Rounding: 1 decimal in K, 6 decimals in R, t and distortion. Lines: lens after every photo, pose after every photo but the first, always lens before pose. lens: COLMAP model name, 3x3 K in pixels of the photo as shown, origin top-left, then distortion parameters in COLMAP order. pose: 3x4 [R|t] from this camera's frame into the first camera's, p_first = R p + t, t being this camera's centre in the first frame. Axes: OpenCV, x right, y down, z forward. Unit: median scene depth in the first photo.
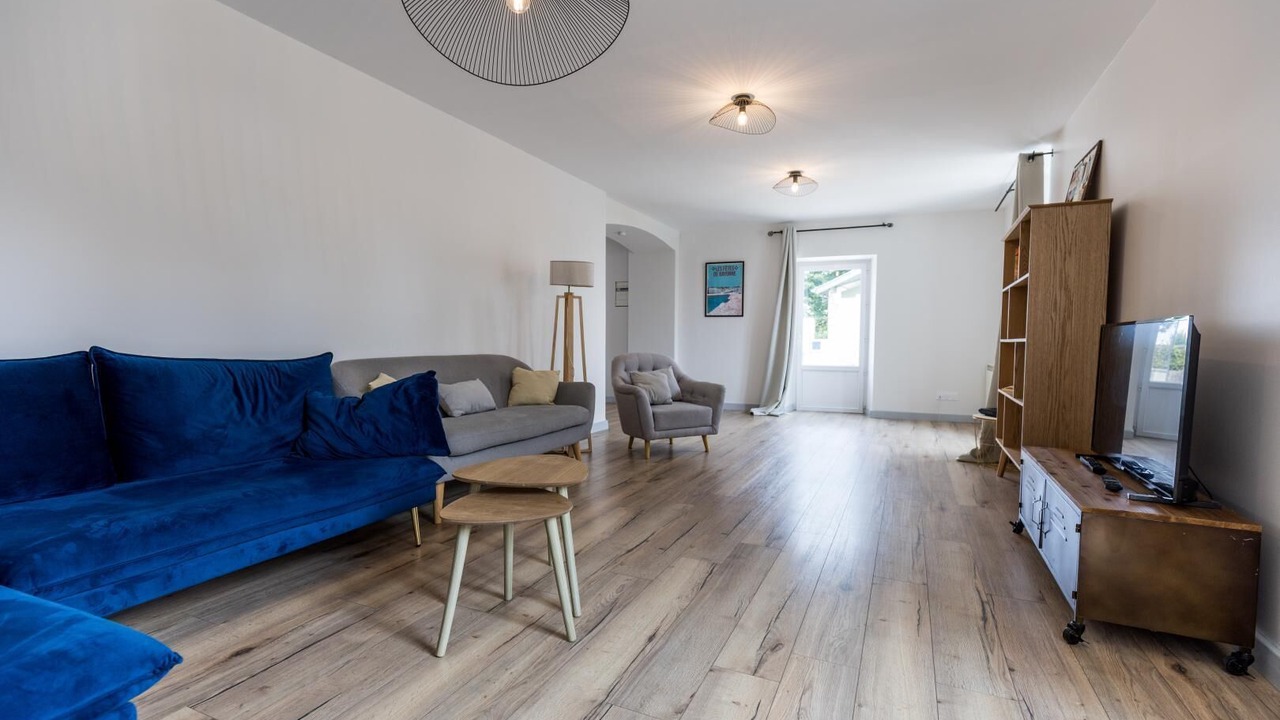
lens RADIAL K [[626.2, 0, 639.4], [0, 626.2, 368.7], [0, 0, 1]] dist [-0.001981, 0.000658]
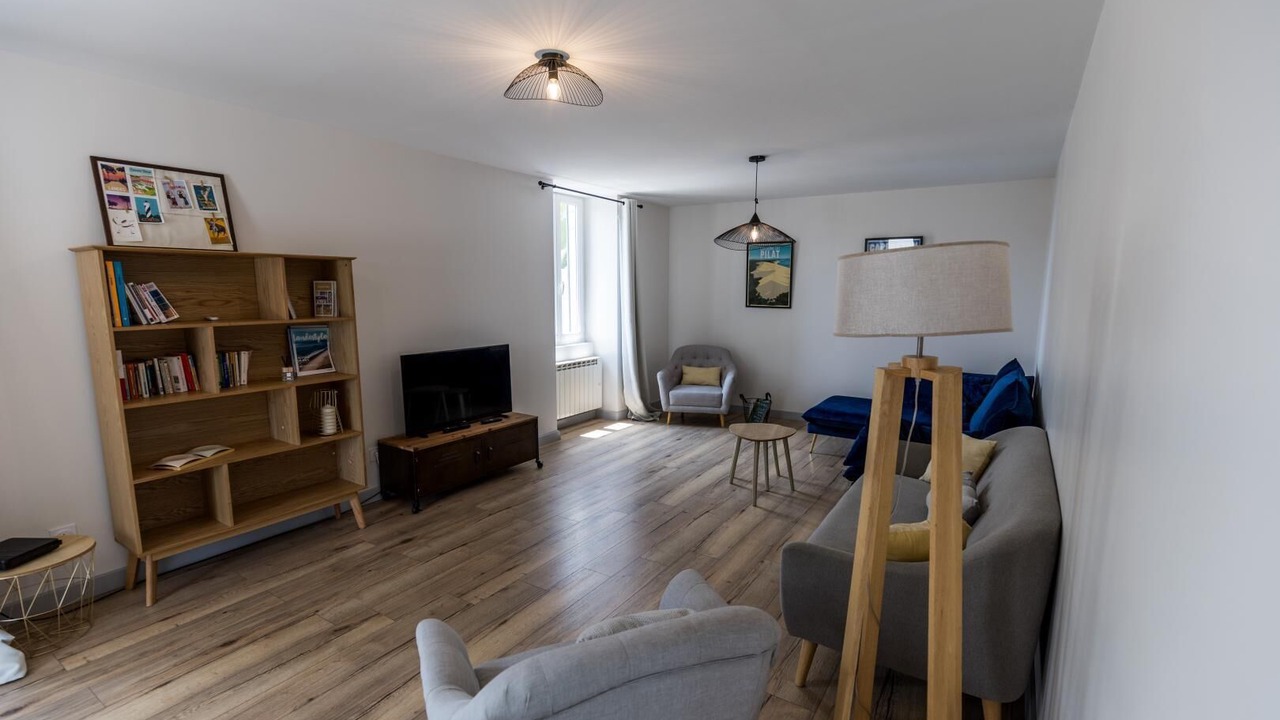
lens RADIAL K [[572.5, 0, 640.0], [0, 572.5, 360.0], [0, 0, 1]] dist [-0.001426, 0.000007]
pose [[-0.990580, -0.021196, 0.135283, -0.031690], [0.001276, 0.986475, 0.163906, -0.272146], [-0.136928, 0.162535, -0.977156, 2.144855]]
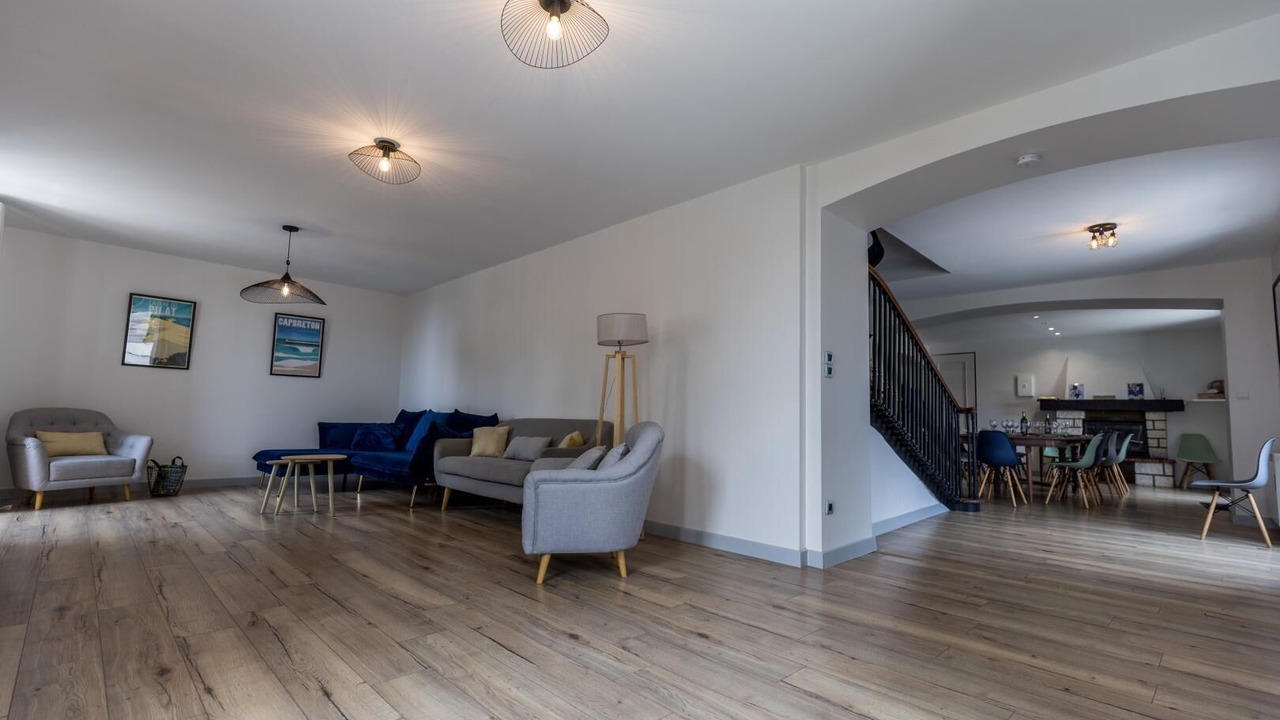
lens RADIAL K [[555.3, 0, 646.0], [0, 555.3, 361.5], [0, 0, 1]] dist [0.002427, -0.000018]
pose [[-0.361105, -0.099791, -0.927170, 1.024854], [-0.064379, 0.994553, -0.081970, -0.070330], [0.930300, 0.030091, -0.365563, 2.198154]]
